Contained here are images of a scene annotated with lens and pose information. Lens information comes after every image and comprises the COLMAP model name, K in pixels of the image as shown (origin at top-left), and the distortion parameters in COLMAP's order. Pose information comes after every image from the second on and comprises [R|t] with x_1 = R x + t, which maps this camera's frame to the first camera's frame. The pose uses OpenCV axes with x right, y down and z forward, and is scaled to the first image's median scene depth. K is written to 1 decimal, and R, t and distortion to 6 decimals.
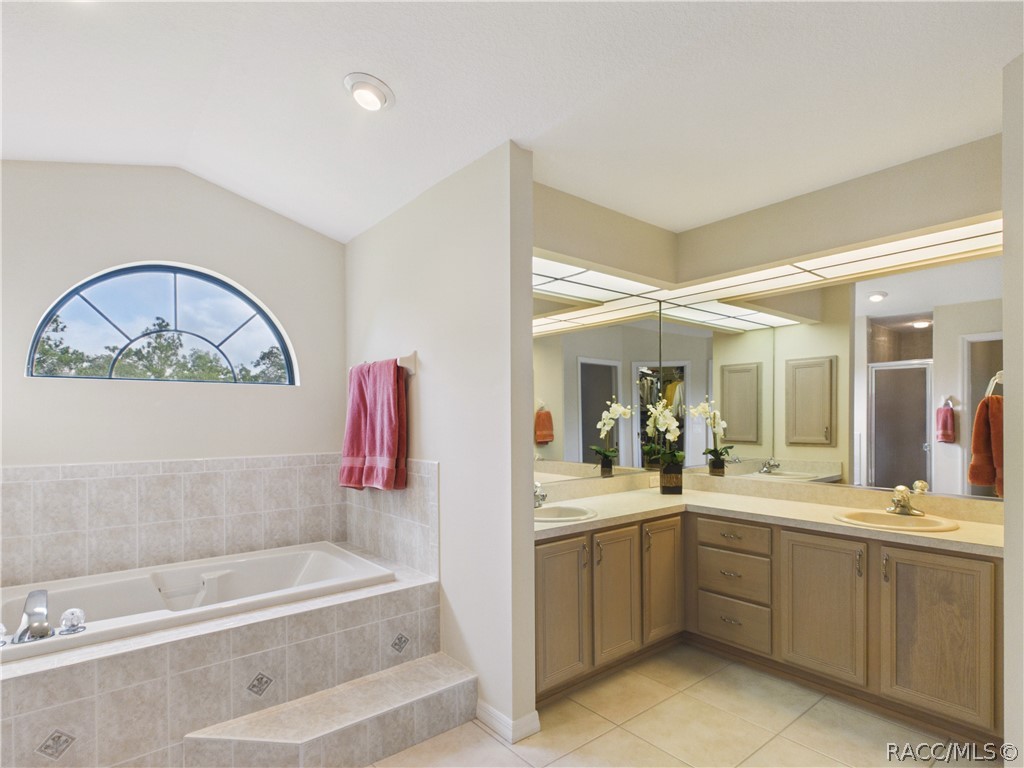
lens RADIAL K [[538.1, 0, 509.3], [0, 538.1, 386.1], [0, 0, 1]] dist [0.005505, -0.001897]
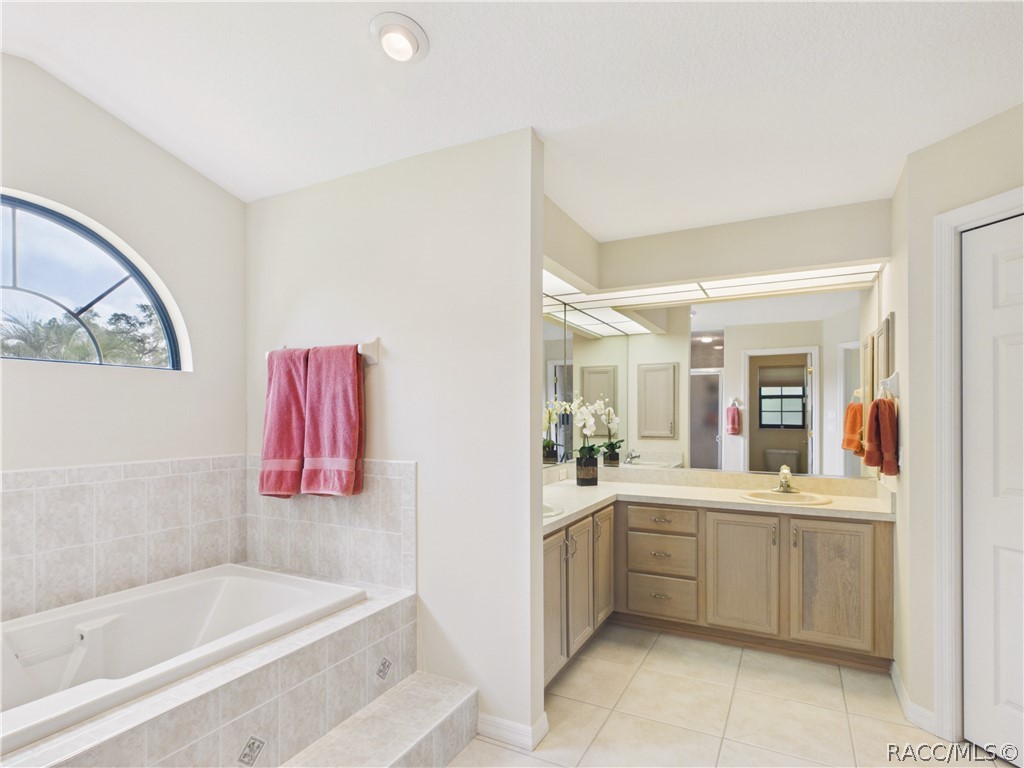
lens RADIAL K [[538.1, 0, 511.4], [0, 538.1, 381.1], [0, 0, 1]] dist [0.005505, -0.001897]
pose [[0.919203, 0.028701, 0.392736, -0.327664], [-0.027611, 0.999583, -0.008425, 0.008345], [-0.392815, -0.003099, 0.919612, 0.098959]]
